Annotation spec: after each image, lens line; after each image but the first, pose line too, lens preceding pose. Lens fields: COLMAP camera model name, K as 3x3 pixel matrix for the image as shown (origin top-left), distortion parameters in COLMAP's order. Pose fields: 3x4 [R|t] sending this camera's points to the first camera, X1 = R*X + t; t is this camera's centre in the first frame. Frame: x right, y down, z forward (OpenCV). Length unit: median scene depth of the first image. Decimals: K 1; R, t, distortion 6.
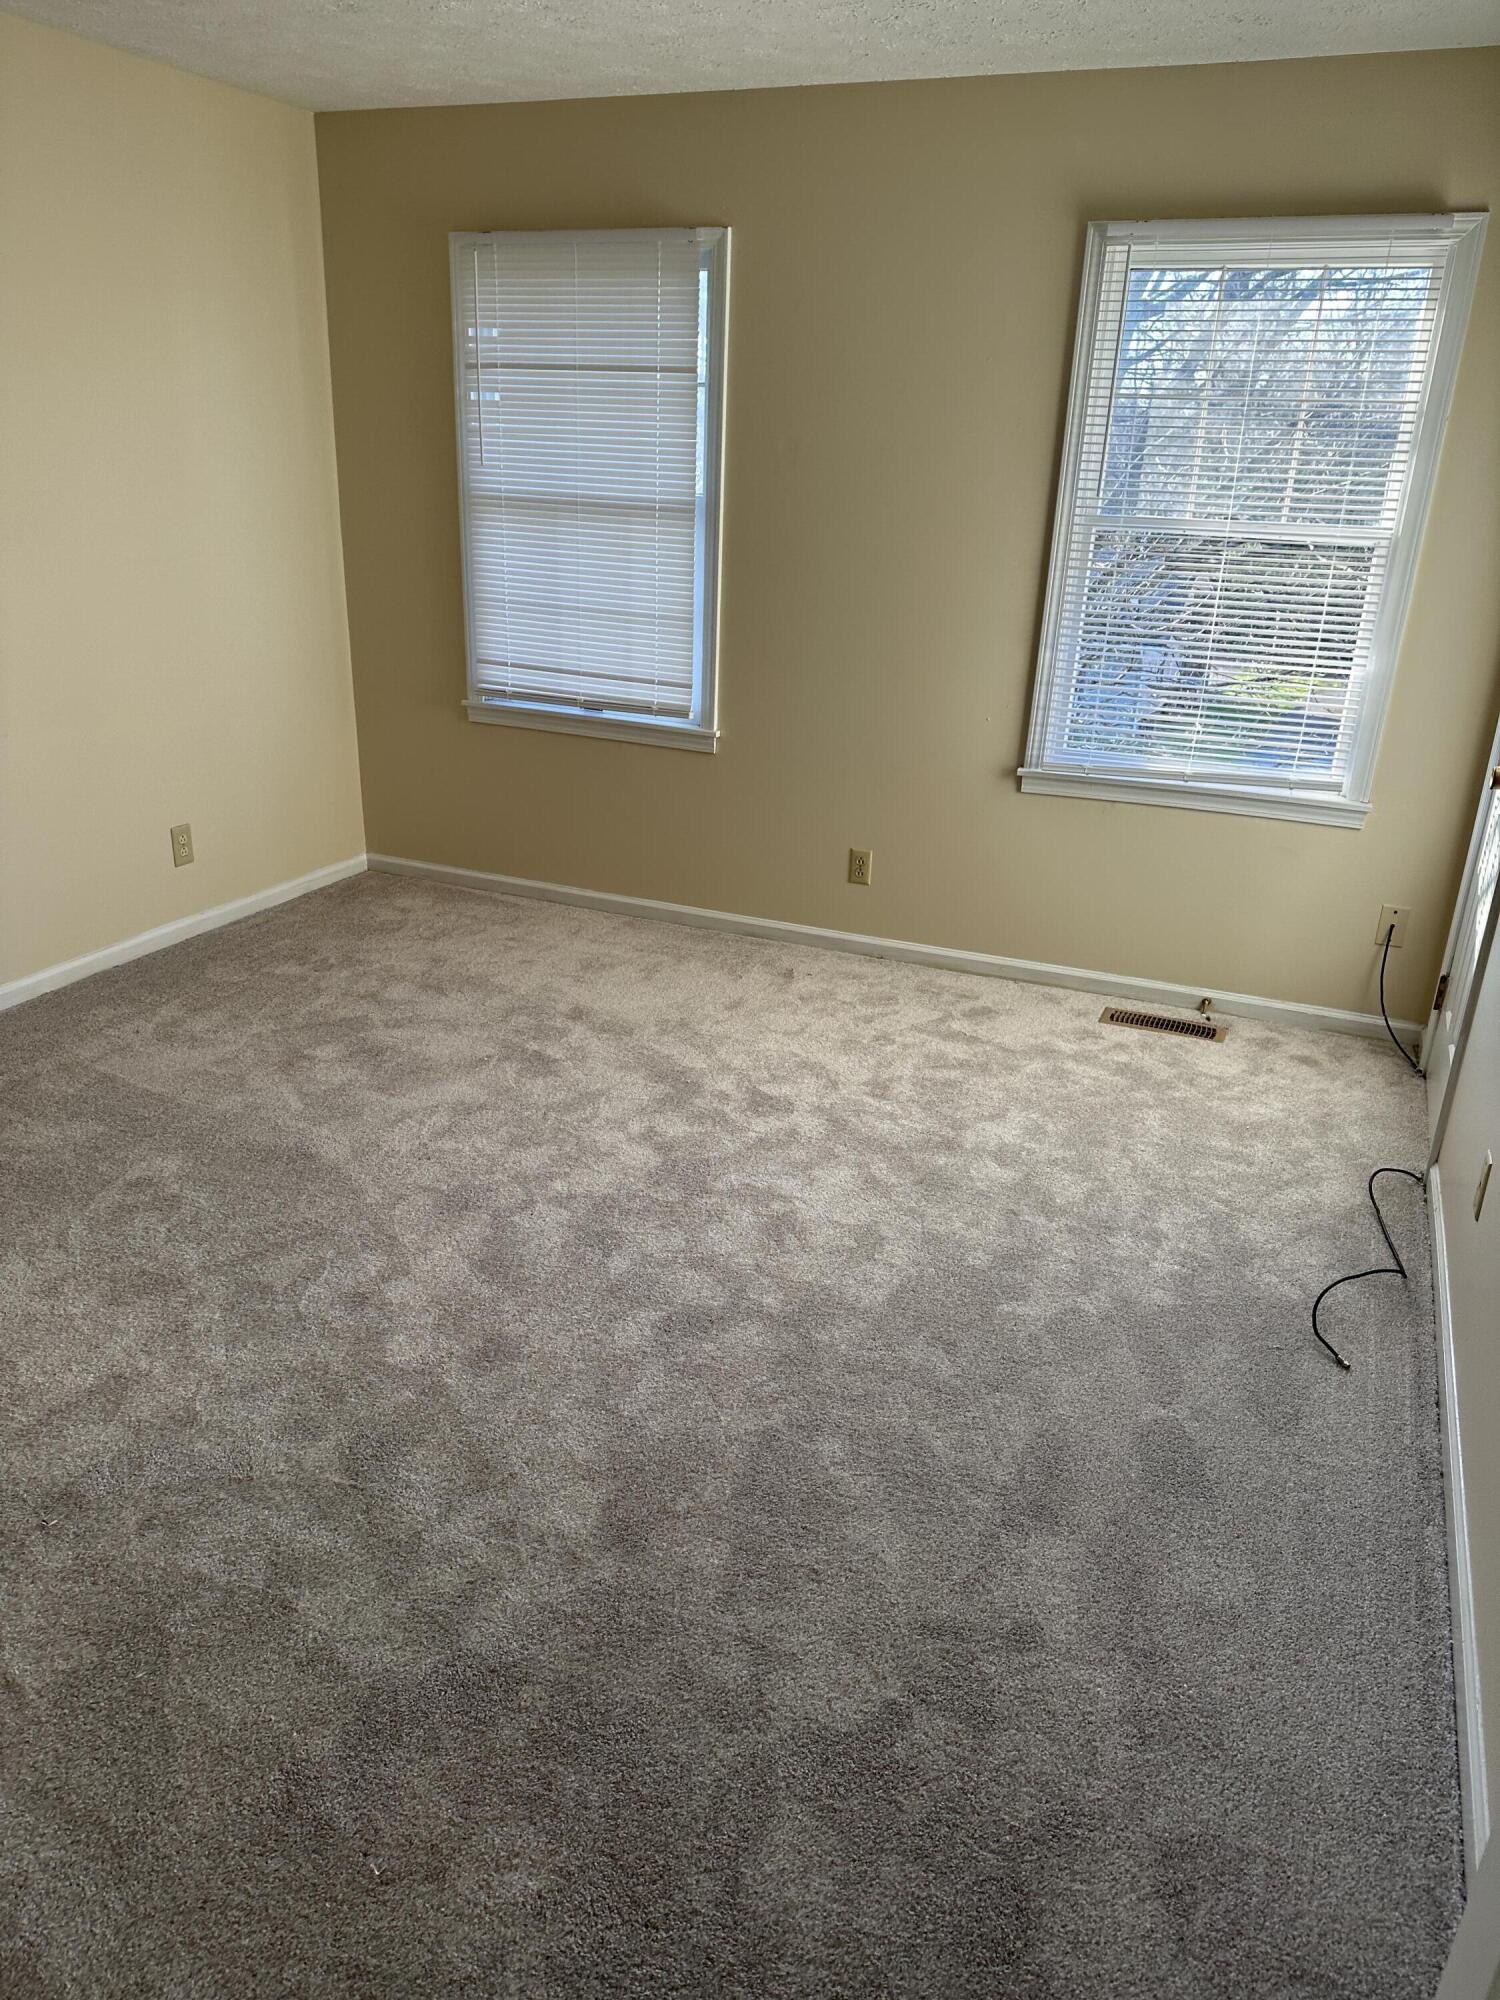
lens RADIAL K [[1407.8, 0, 733.1], [0, 1407.8, 1002.4], [0, 0, 1]] dist [0.049092, -0.051915]
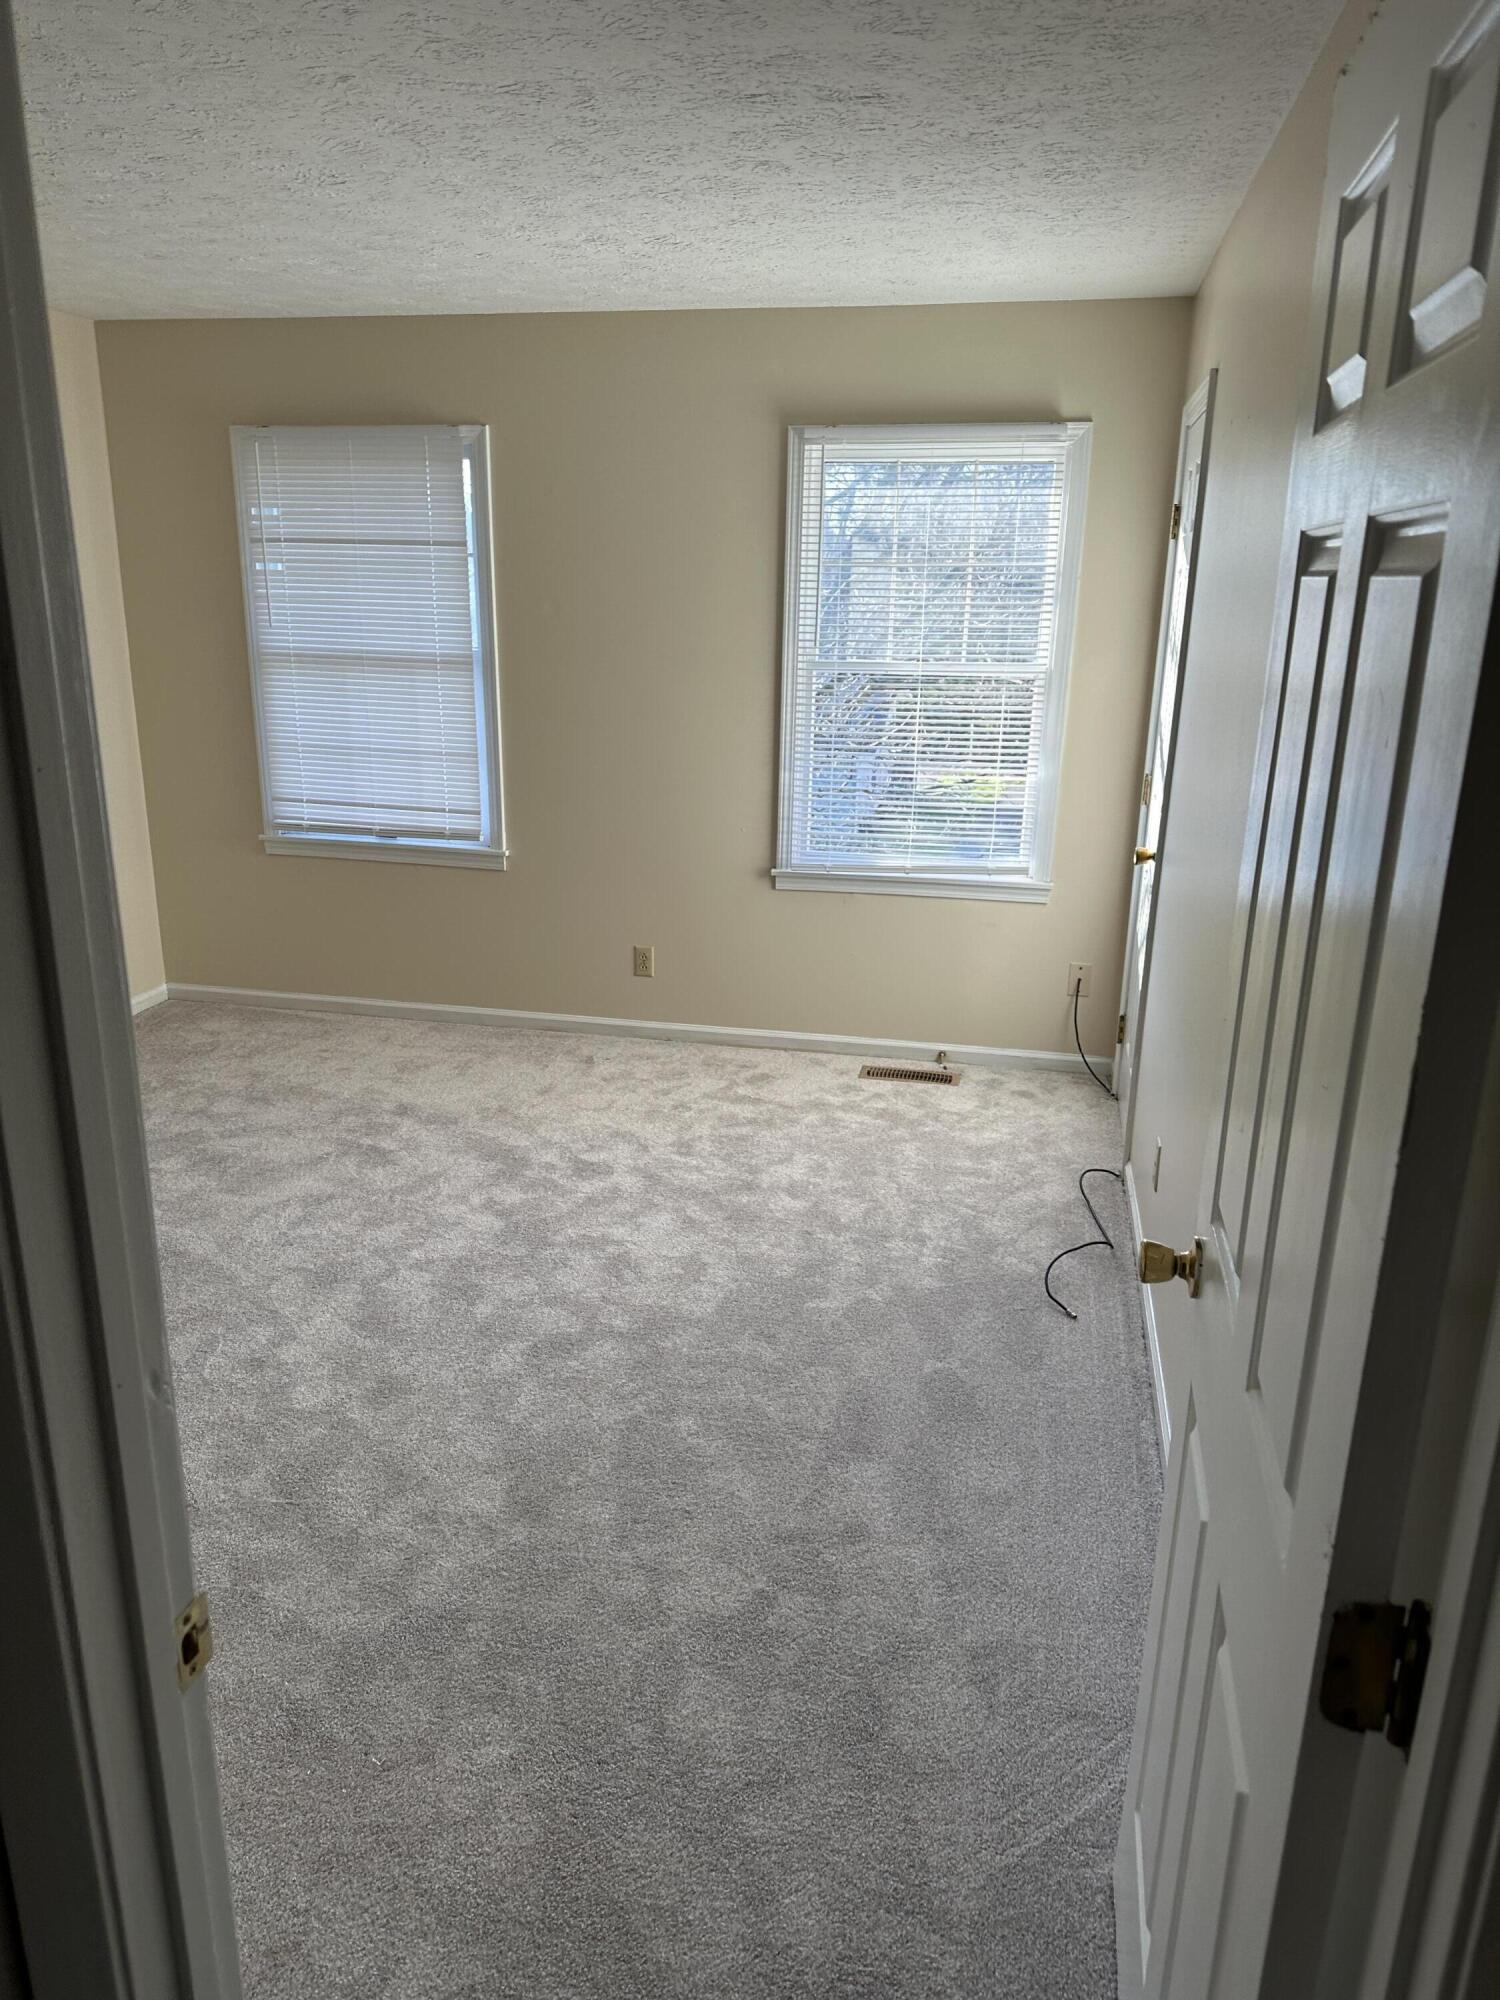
lens RADIAL K [[1407.8, 0, 738.0], [0, 1407.8, 998.2], [0, 0, 1]] dist [0.049092, -0.051915]
pose [[0.980614, -0.072416, 0.182076, -0.058502], [0.086757, 0.993619, -0.072068, 0.028479], [-0.175695, 0.086467, 0.980640, -0.169738]]
